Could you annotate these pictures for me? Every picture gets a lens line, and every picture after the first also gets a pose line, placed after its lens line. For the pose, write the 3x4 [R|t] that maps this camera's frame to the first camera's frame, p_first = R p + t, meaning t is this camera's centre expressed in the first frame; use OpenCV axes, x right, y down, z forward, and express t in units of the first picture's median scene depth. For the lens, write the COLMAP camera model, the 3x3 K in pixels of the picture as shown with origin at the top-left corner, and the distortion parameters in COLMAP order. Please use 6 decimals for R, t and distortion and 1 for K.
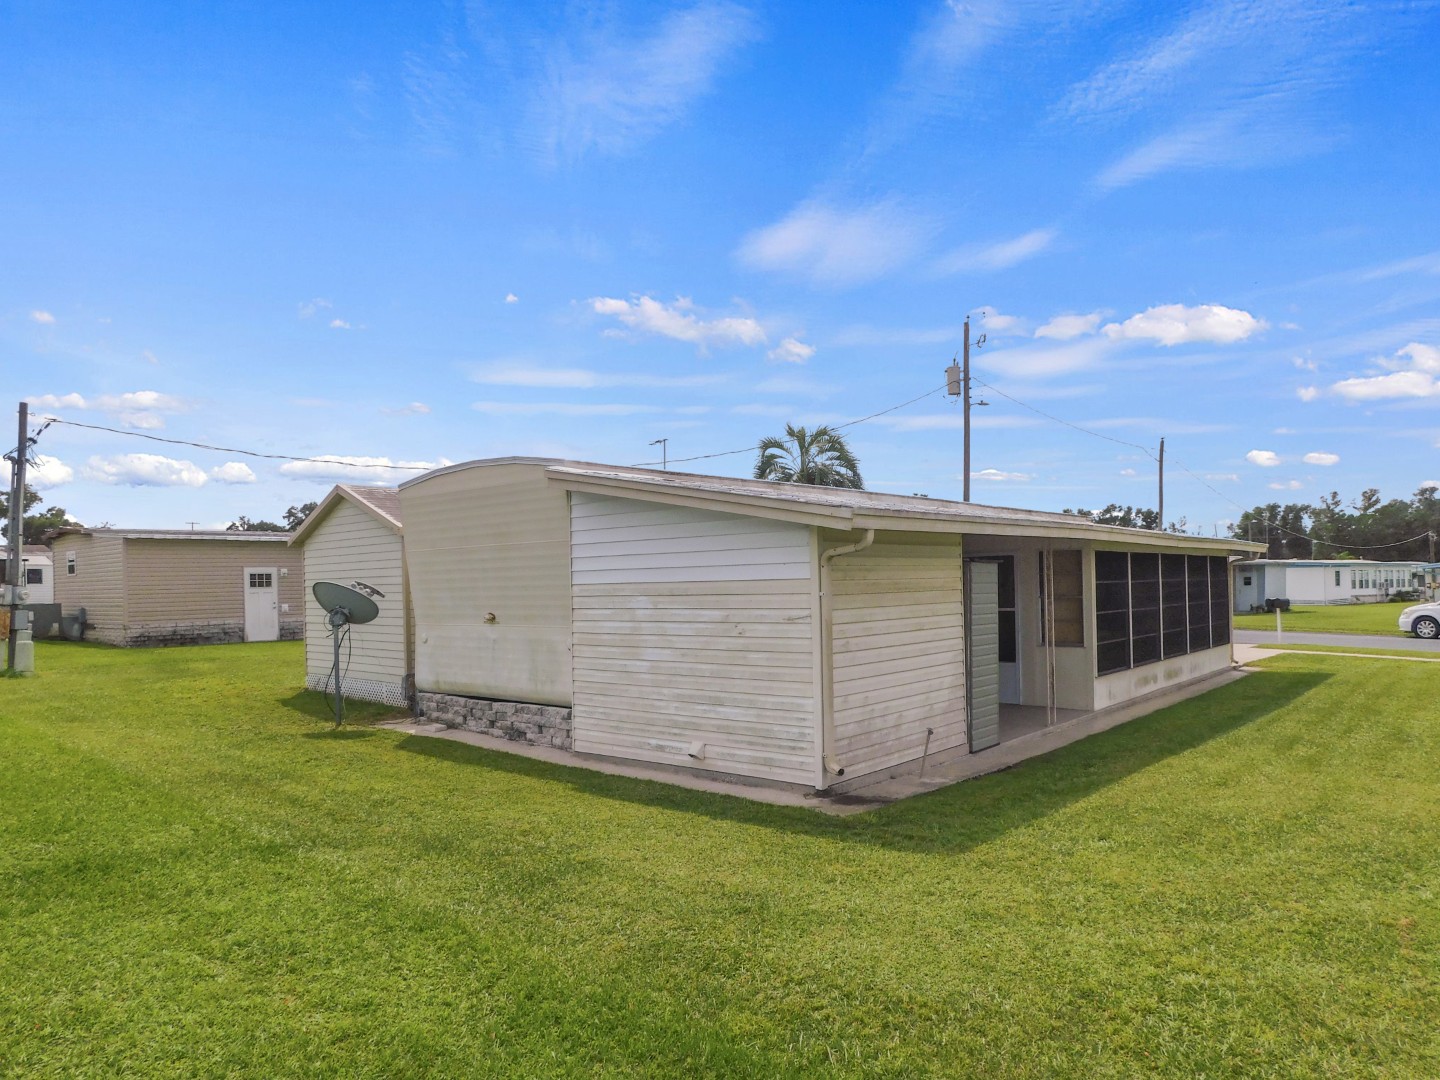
lens RADIAL K [[970.3, 0, 719.7], [0, 970.3, 581.1], [0, 0, 1]] dist [-0.071766, 0.060245]
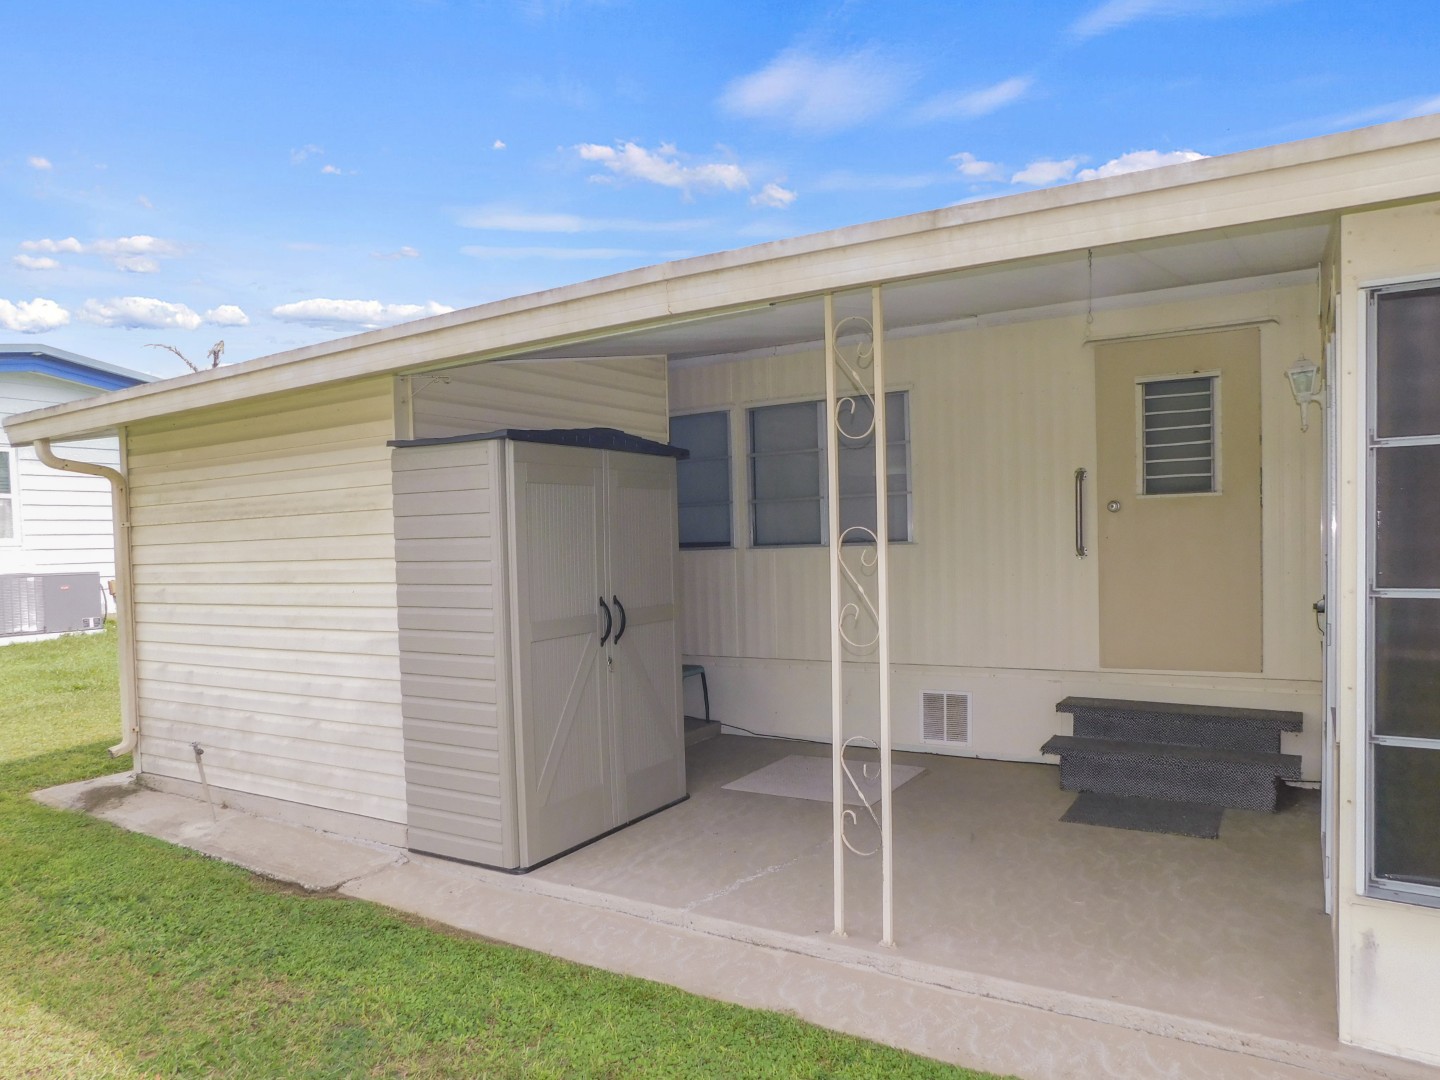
lens RADIAL K [[970.3, 0, 719.7], [0, 970.3, 581.1], [0, 0, 1]] dist [-0.071766, 0.060245]
pose [[0.160529, 0.058480, -0.985297, 0.572694], [0.024994, 0.997682, 0.063287, 0.013739], [0.986715, -0.034786, 0.158695, 0.824538]]
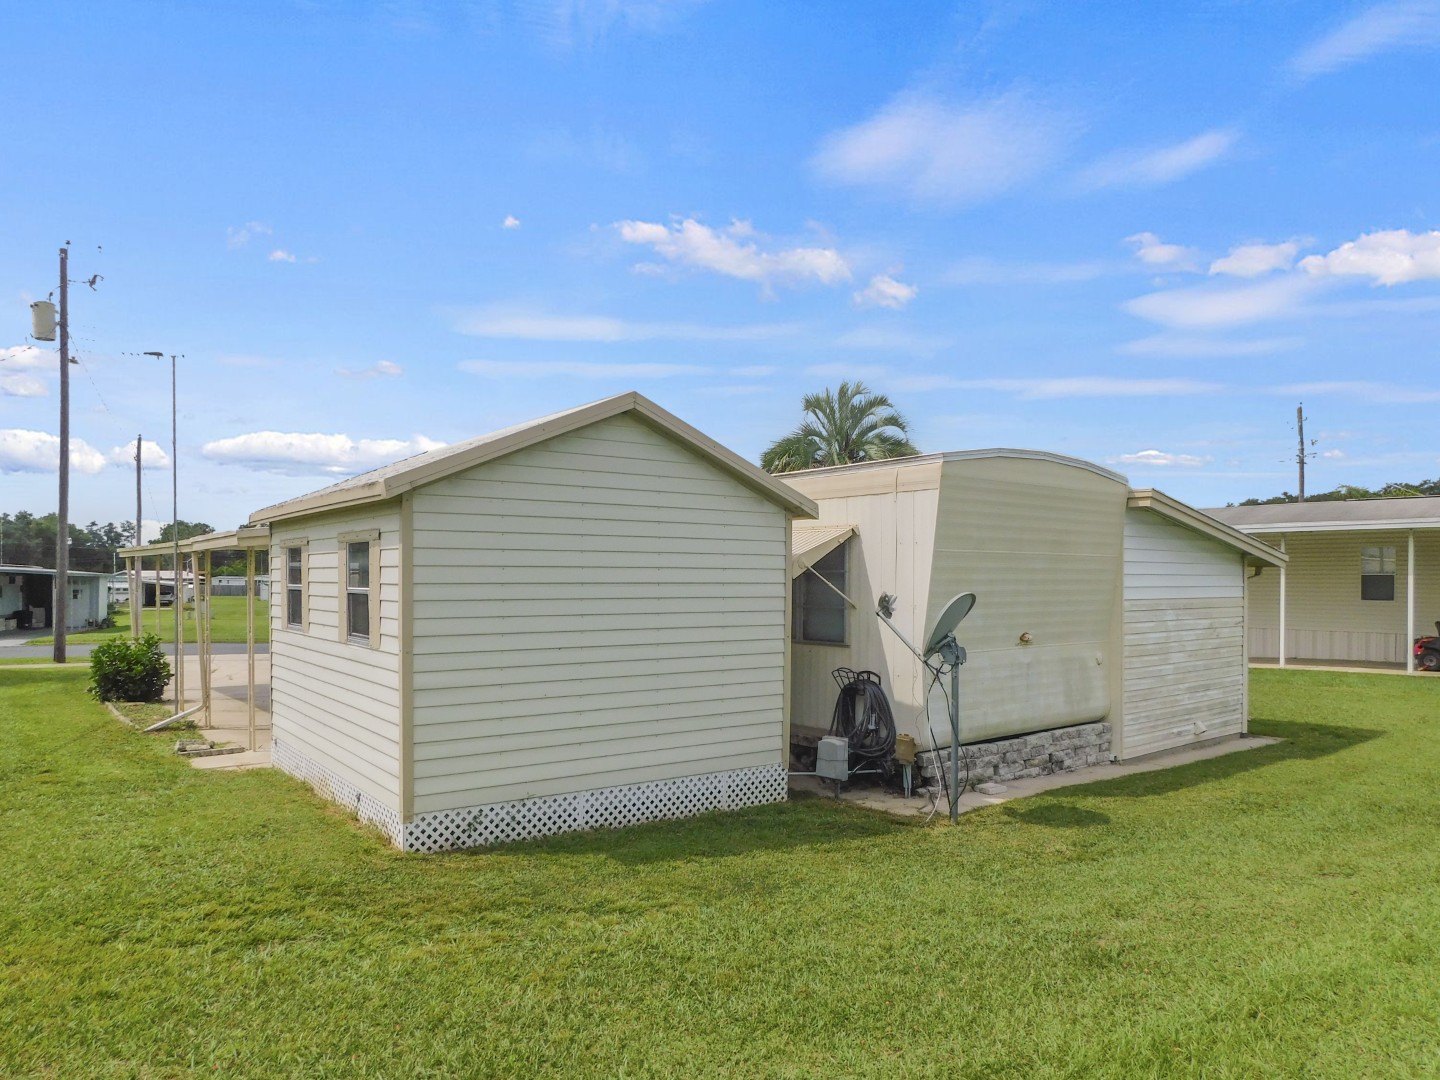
lens RADIAL K [[970.3, 0, 719.7], [0, 970.3, 581.1], [0, 0, 1]] dist [-0.071766, 0.060245]
pose [[0.187970, 0.023261, 0.981899, -0.949737], [-0.005394, 0.999729, -0.022651, 0.007073], [-0.982160, -0.001039, 0.188045, 0.939064]]
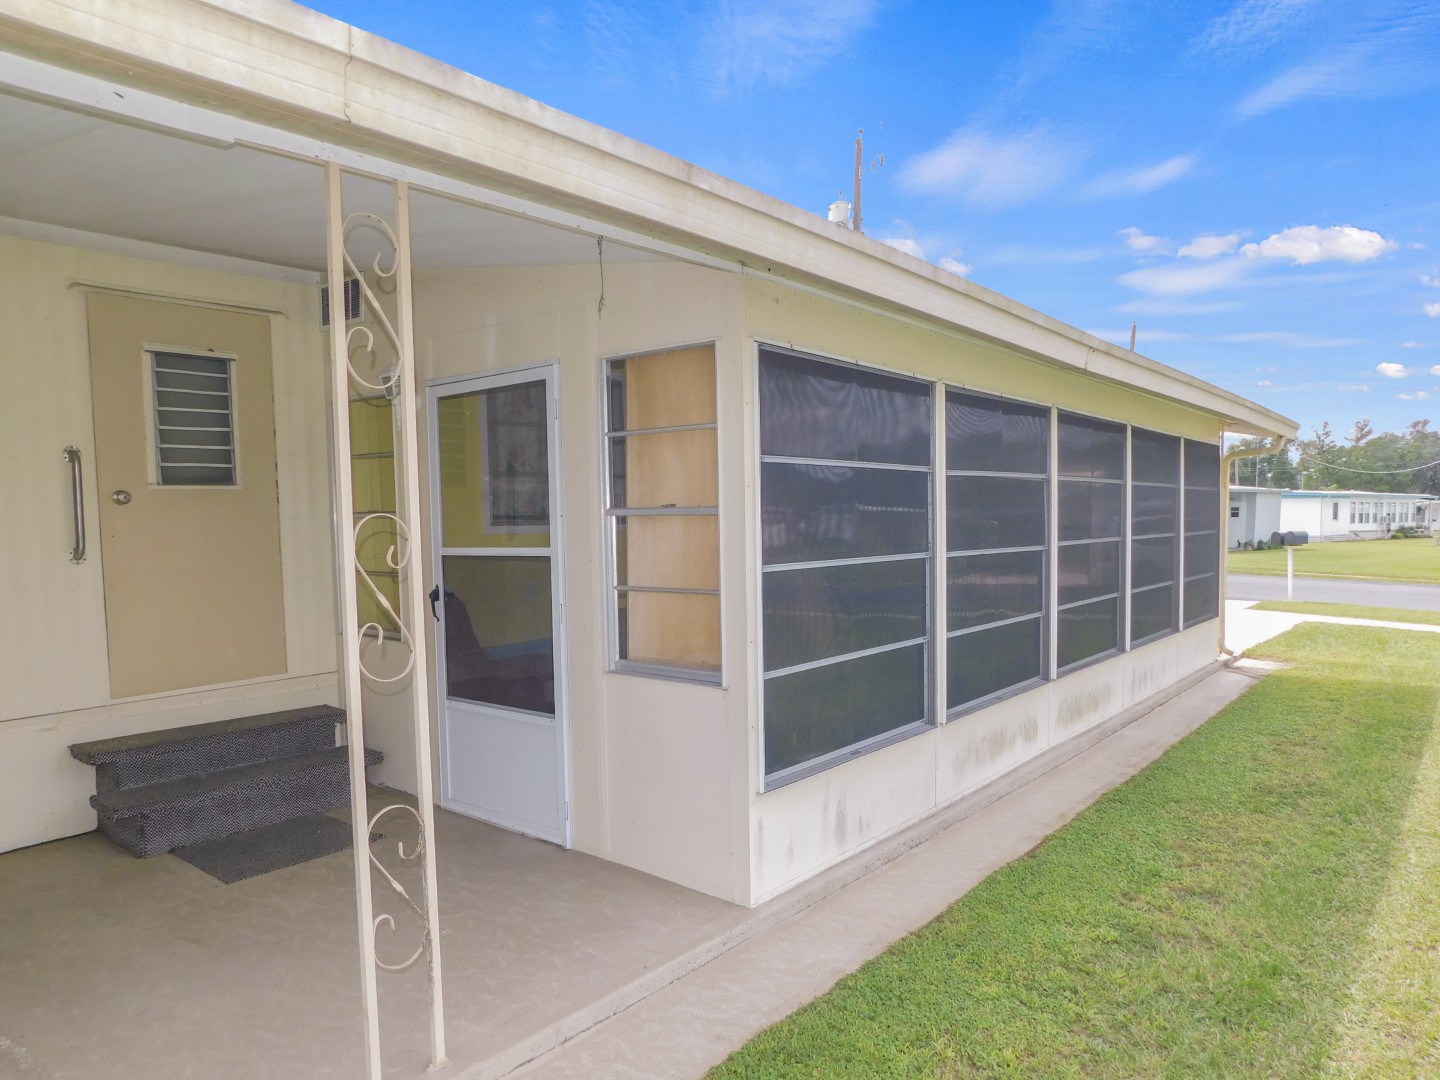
lens RADIAL K [[970.3, 0, 719.7], [0, 970.3, 581.1], [0, 0, 1]] dist [-0.071766, 0.060245]
pose [[0.999847, 0.005700, 0.016555, 0.371248], [-0.006862, 0.997451, 0.071023, 0.016545], [-0.016108, -0.071125, 0.997337, 0.710693]]
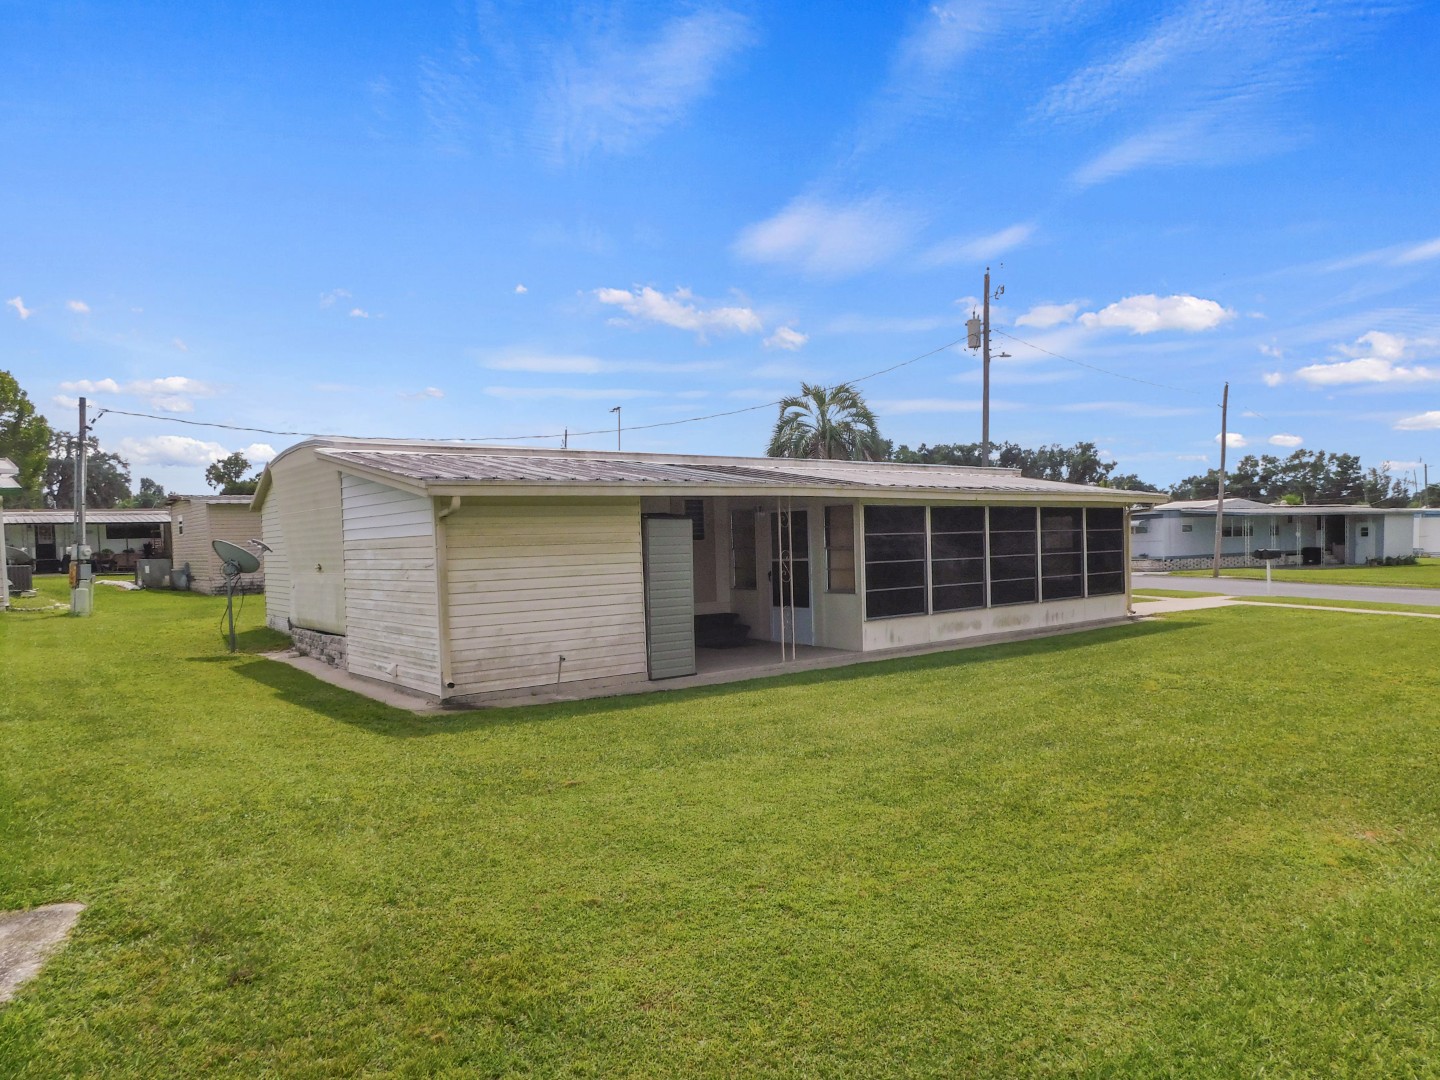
lens RADIAL K [[974.4, 0, 737.9], [0, 974.4, 585.6], [0, 0, 1]] dist [-0.048947, -0.000991]
pose [[0.984935, 0.001616, -0.172919, 0.437417], [0.007375, 0.998654, 0.051340, 0.000992], [0.172769, -0.051841, 0.983597, -0.118615]]
